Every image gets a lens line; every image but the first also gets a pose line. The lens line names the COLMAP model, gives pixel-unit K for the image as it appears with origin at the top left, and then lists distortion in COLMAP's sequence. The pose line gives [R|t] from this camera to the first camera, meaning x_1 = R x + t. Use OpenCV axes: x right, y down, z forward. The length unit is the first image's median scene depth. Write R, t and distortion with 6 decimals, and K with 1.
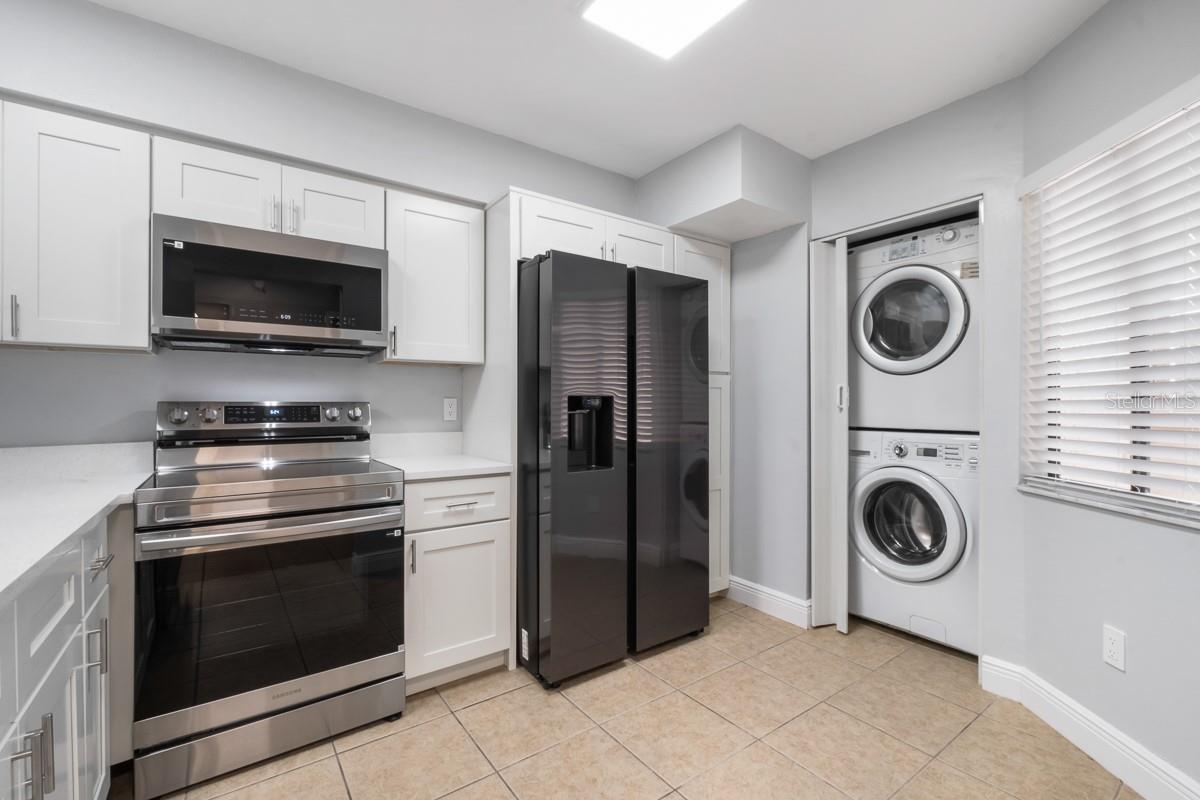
lens RADIAL K [[507.7, 0, 594.5], [0, 507.7, 402.5], [0, 0, 1]] dist [0.000297, 0.000595]
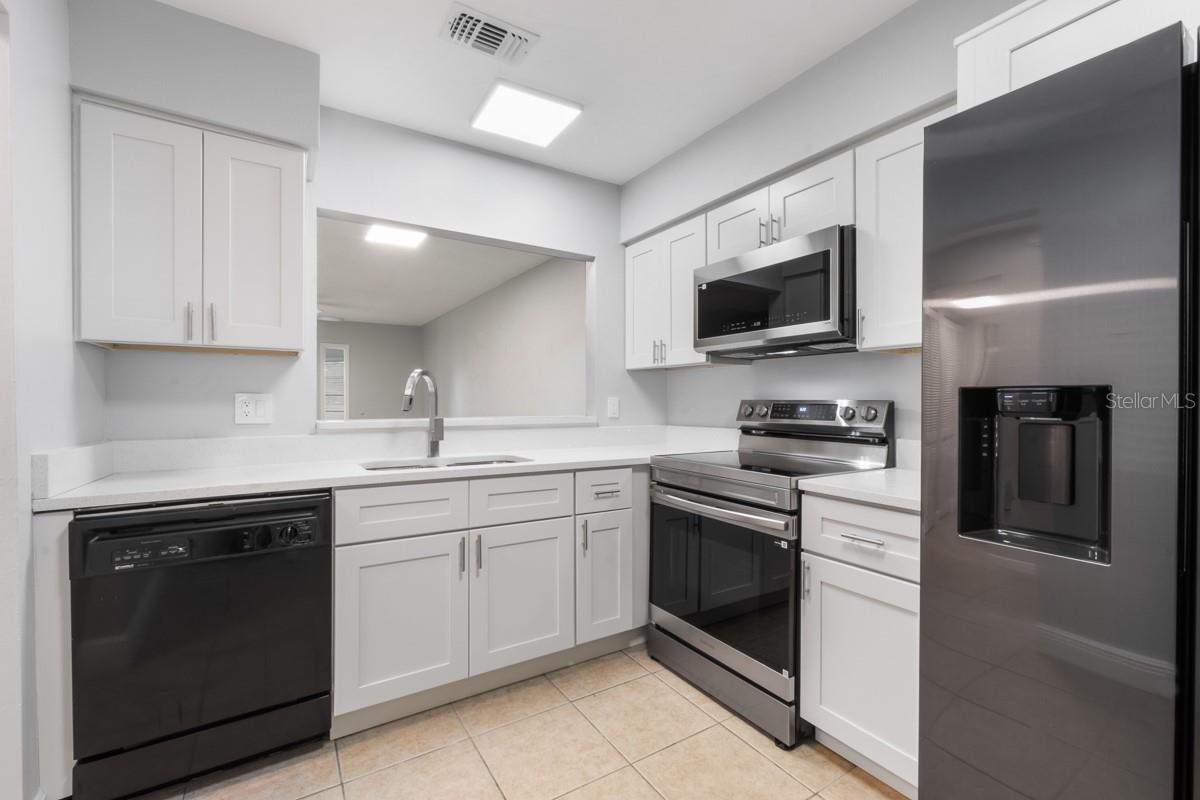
lens RADIAL K [[507.7, 0, 595.7], [0, 507.7, 400.3], [0, 0, 1]] dist [0.000297, 0.000595]
pose [[-0.064325, -0.002455, -0.997926, 0.490940], [-0.013403, 0.999909, -0.001596, 0.006792], [0.997839, 0.013273, -0.064352, 0.663328]]
